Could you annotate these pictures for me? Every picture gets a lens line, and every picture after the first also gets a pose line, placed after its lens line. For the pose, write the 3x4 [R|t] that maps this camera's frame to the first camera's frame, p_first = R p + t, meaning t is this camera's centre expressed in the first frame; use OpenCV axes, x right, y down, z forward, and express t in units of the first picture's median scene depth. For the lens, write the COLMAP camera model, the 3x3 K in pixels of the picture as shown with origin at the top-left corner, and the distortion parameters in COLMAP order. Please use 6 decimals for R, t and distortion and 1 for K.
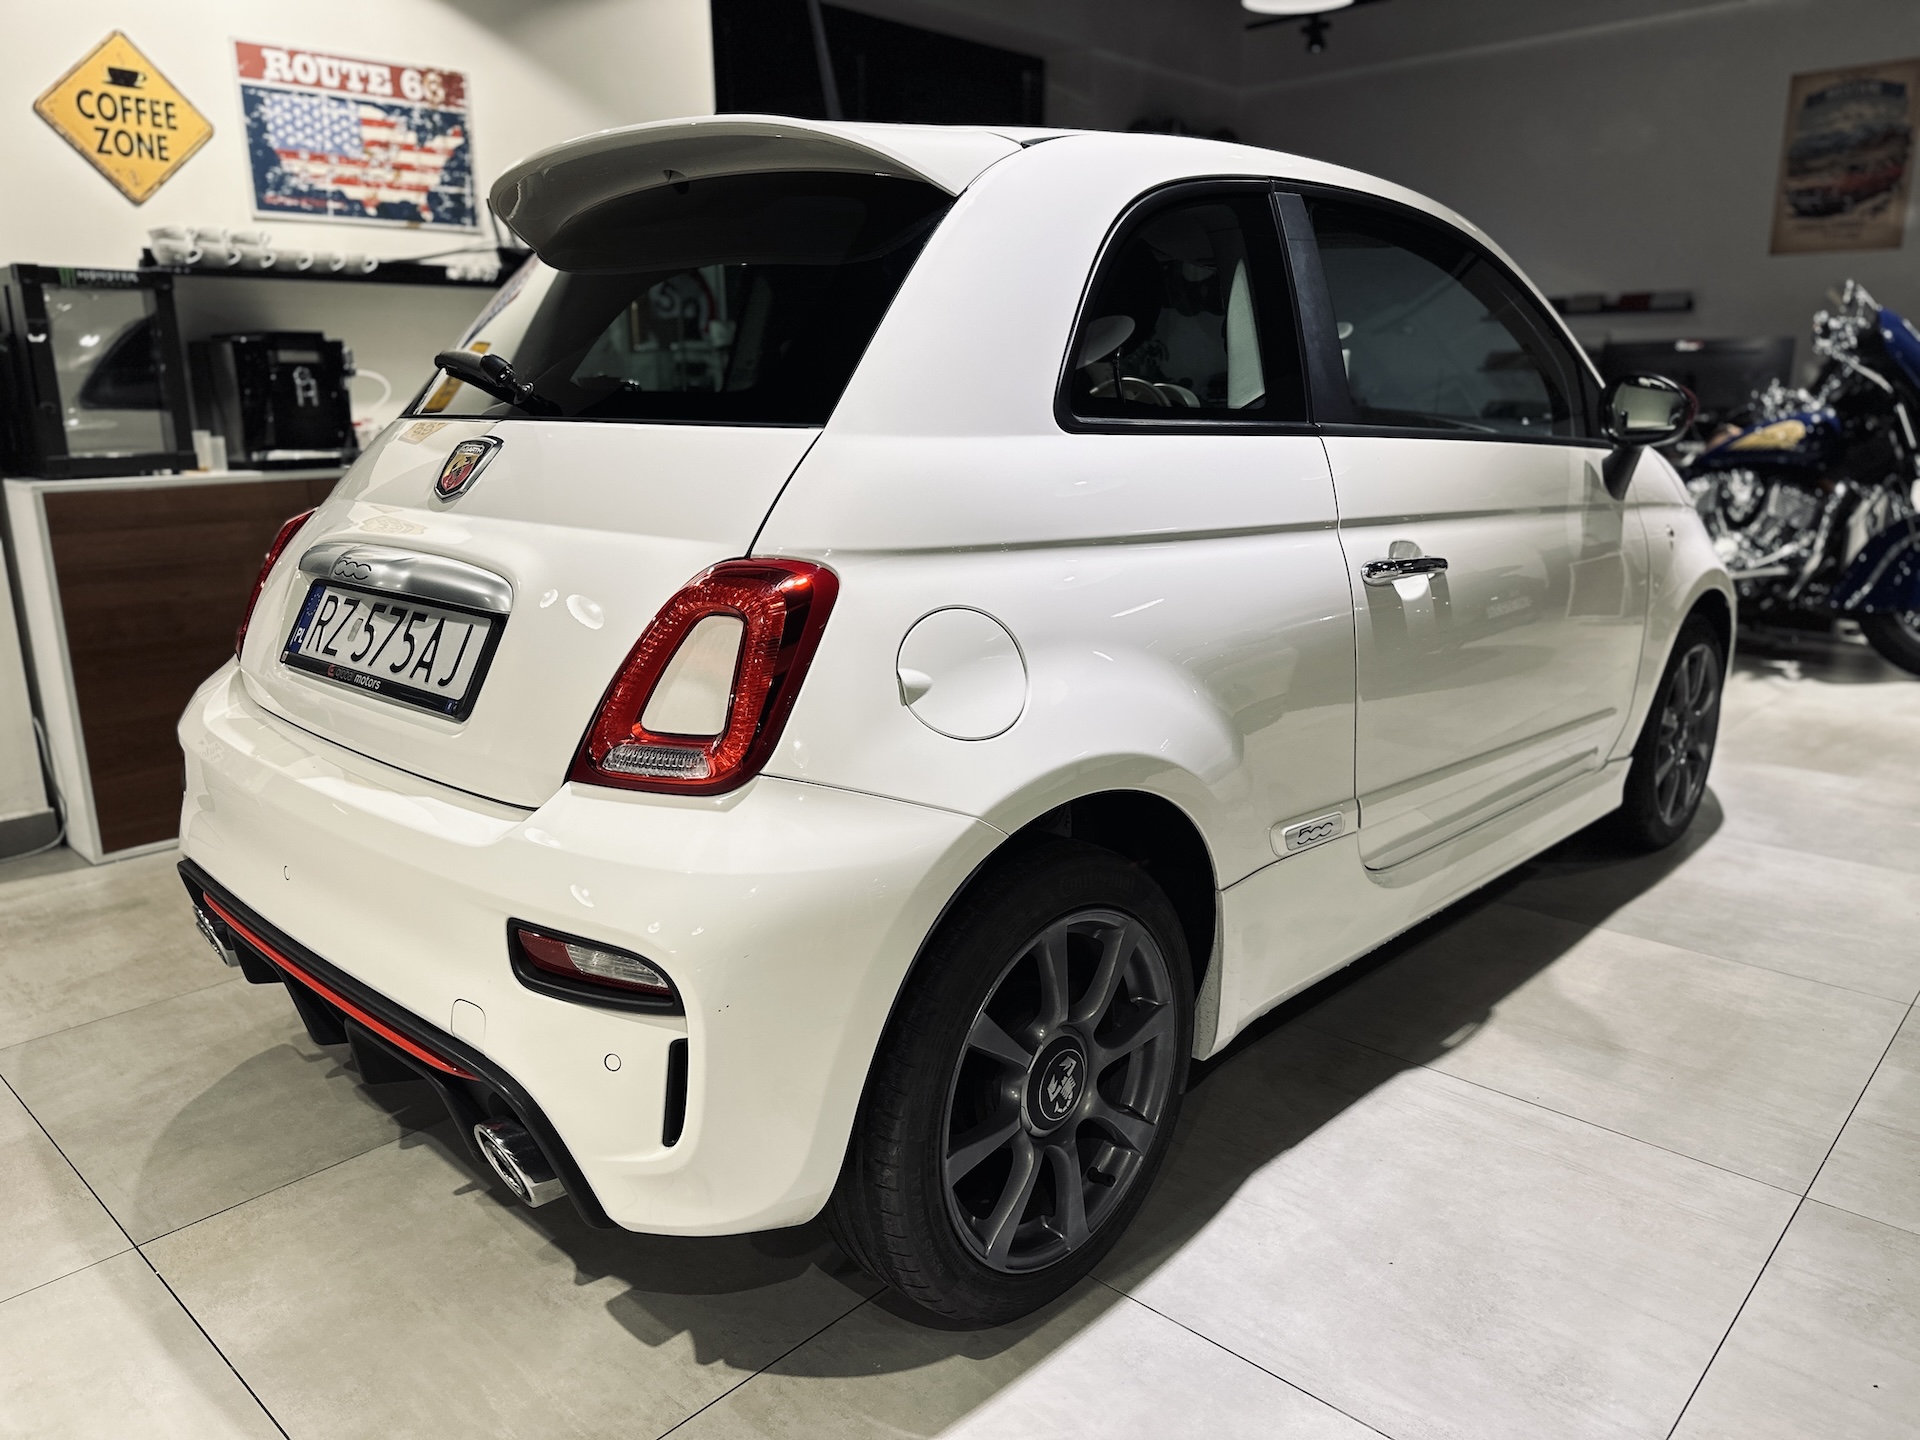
lens RADIAL K [[1367.7, 0, 961.4], [0, 1367.7, 719.0], [0, 0, 1]] dist [0.024386, -0.031056]
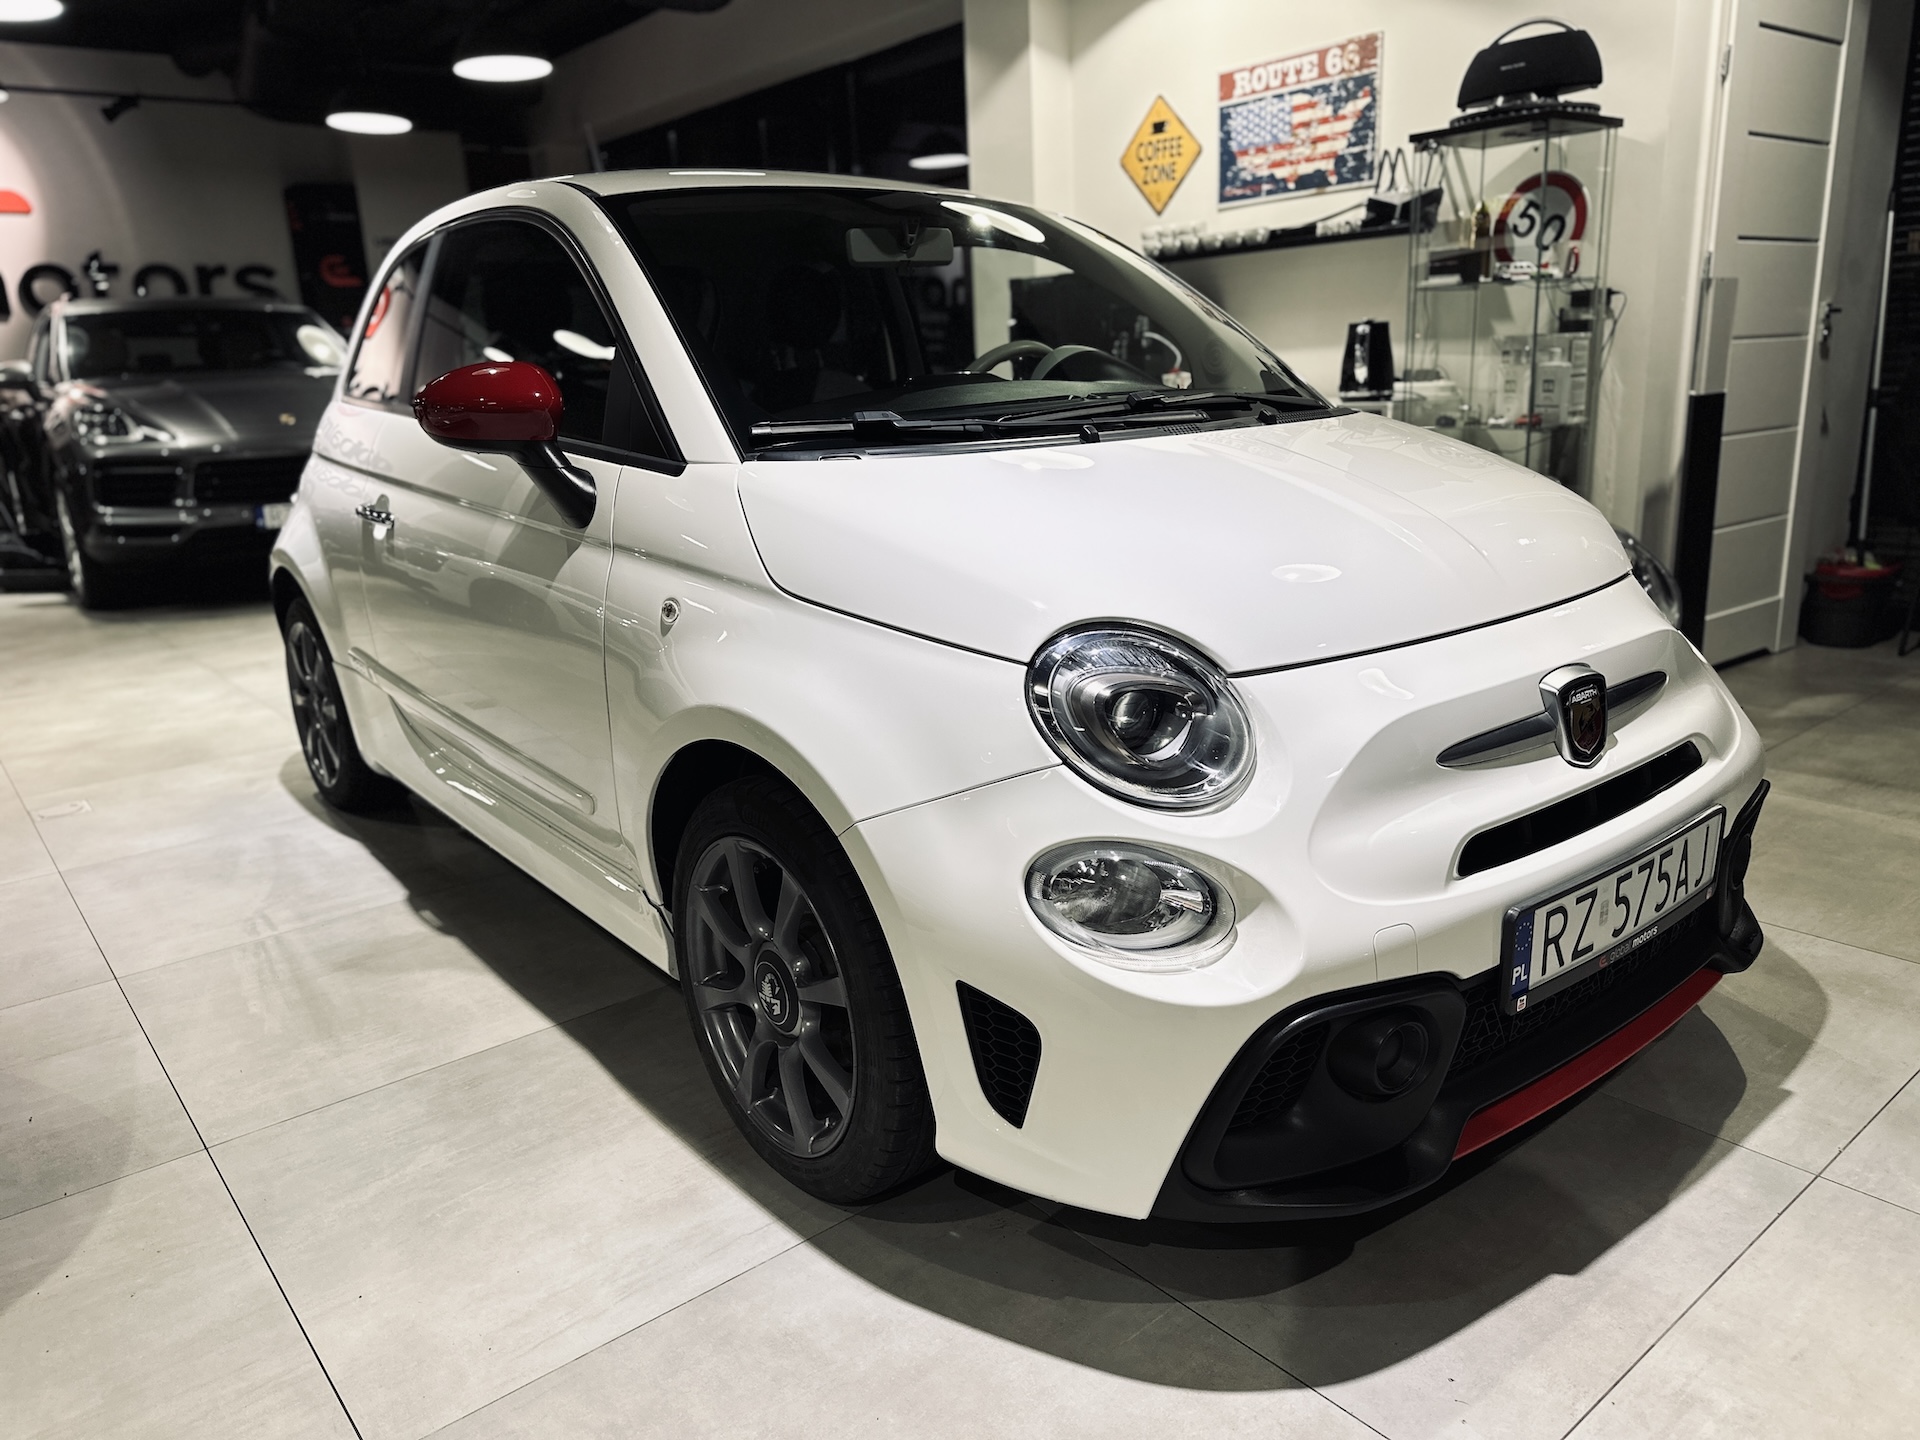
lens RADIAL K [[1367.7, 0, 961.4], [0, 1367.7, 719.0], [0, 0, 1]] dist [0.024386, -0.031056]
pose [[-0.139540, 0.267929, -0.953280, 0.871026], [-0.190947, 0.937350, 0.291402, -0.233886], [0.971632, 0.222688, -0.079637, 0.936830]]
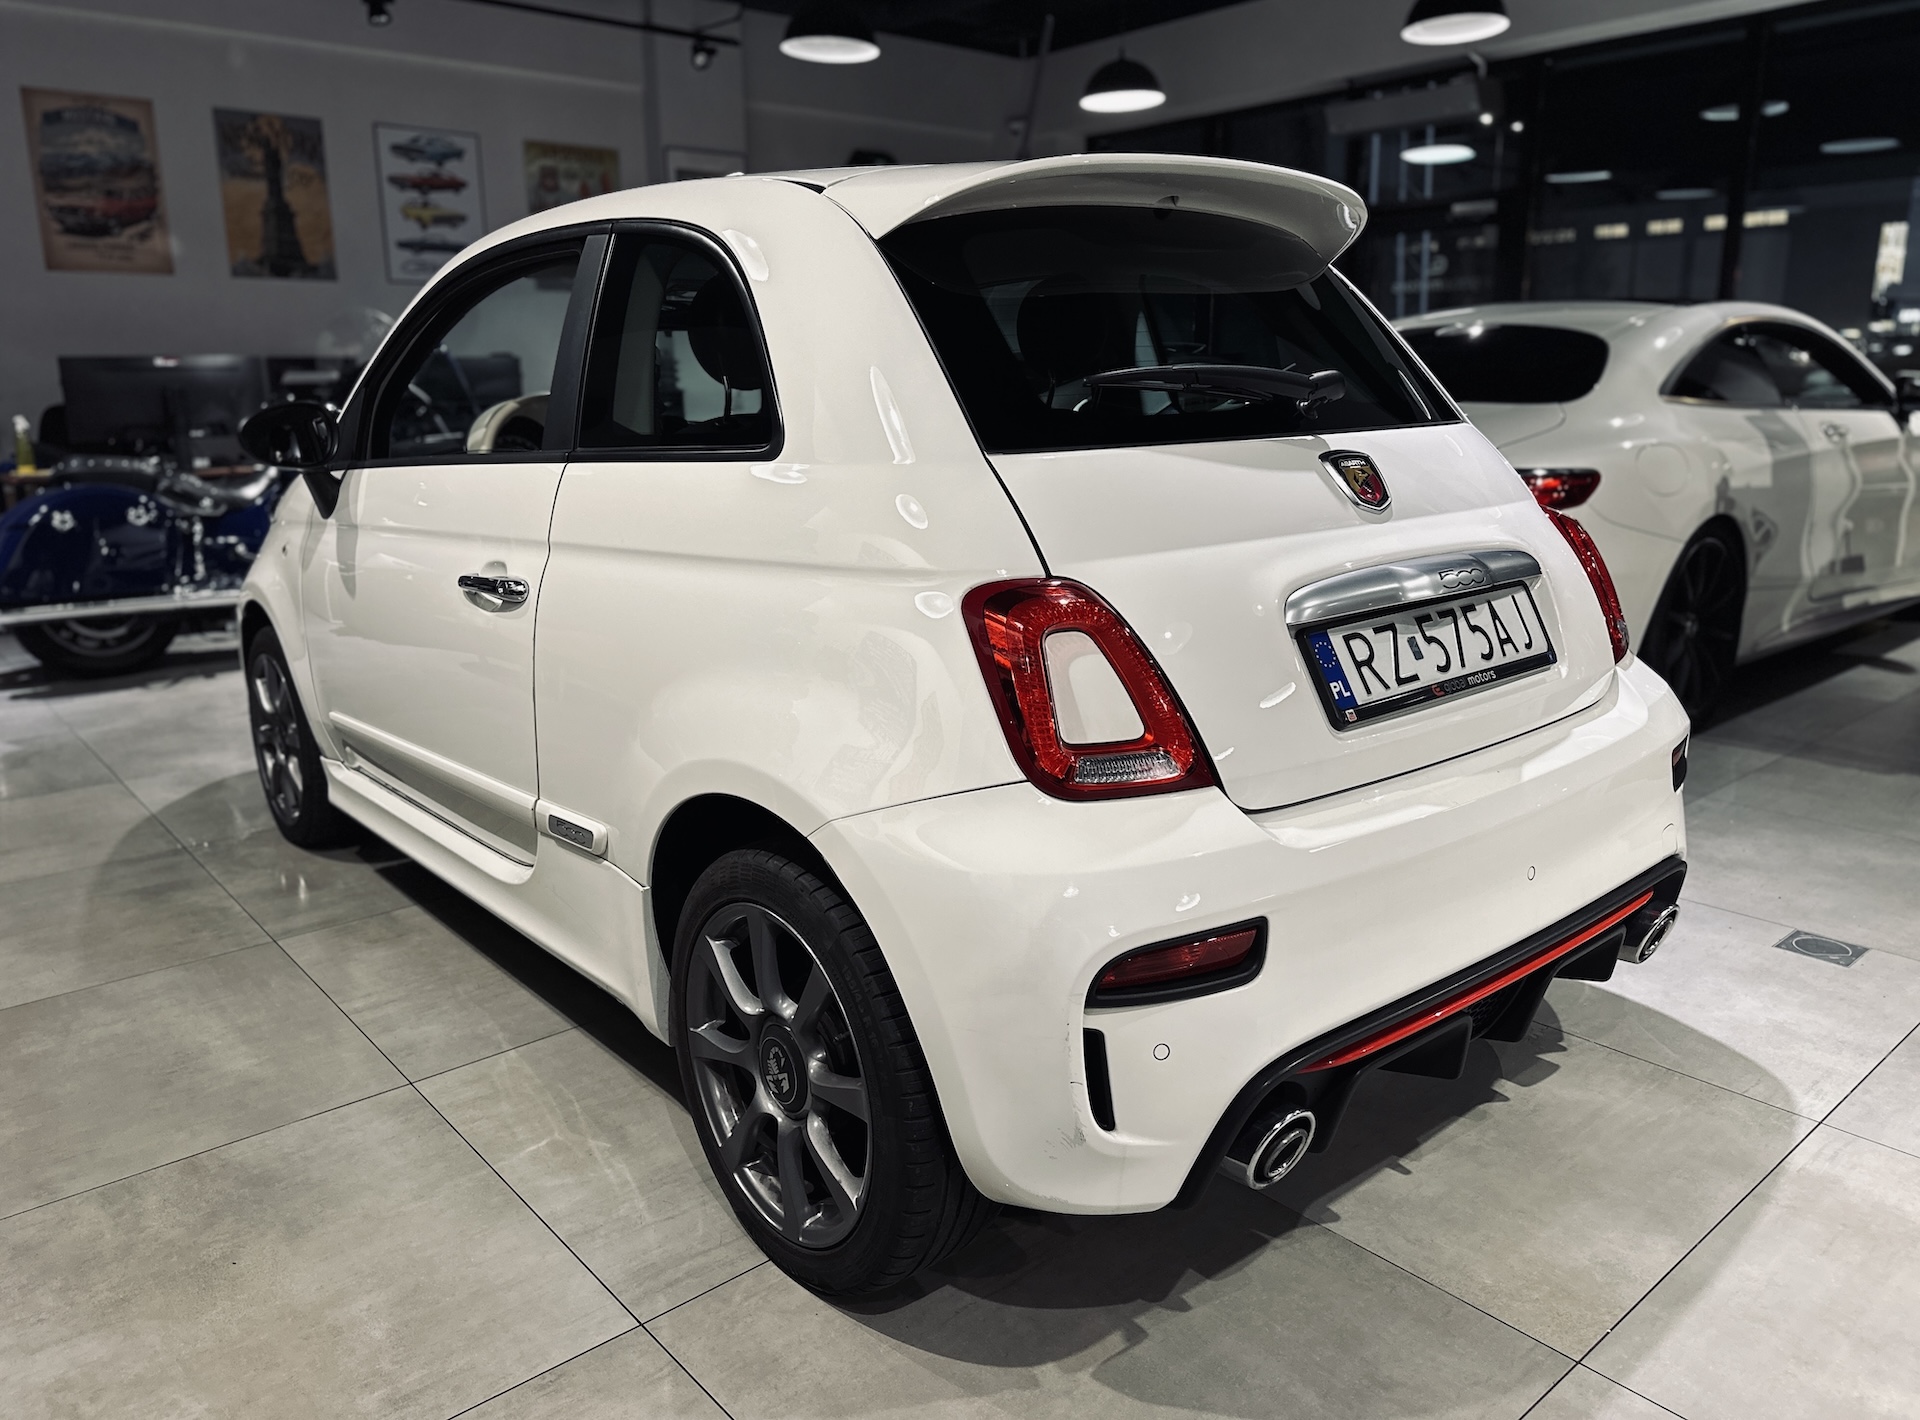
lens RADIAL K [[1366.3, 0, 966.8], [0, 1366.3, 685.1], [0, 0, 1]] dist [0.006601, -0.004776]
pose [[0.102944, -0.212688, 0.971682, -0.671258], [0.245542, 0.952075, 0.182382, -0.139542], [-0.963905, 0.219813, 0.150234, 0.548149]]
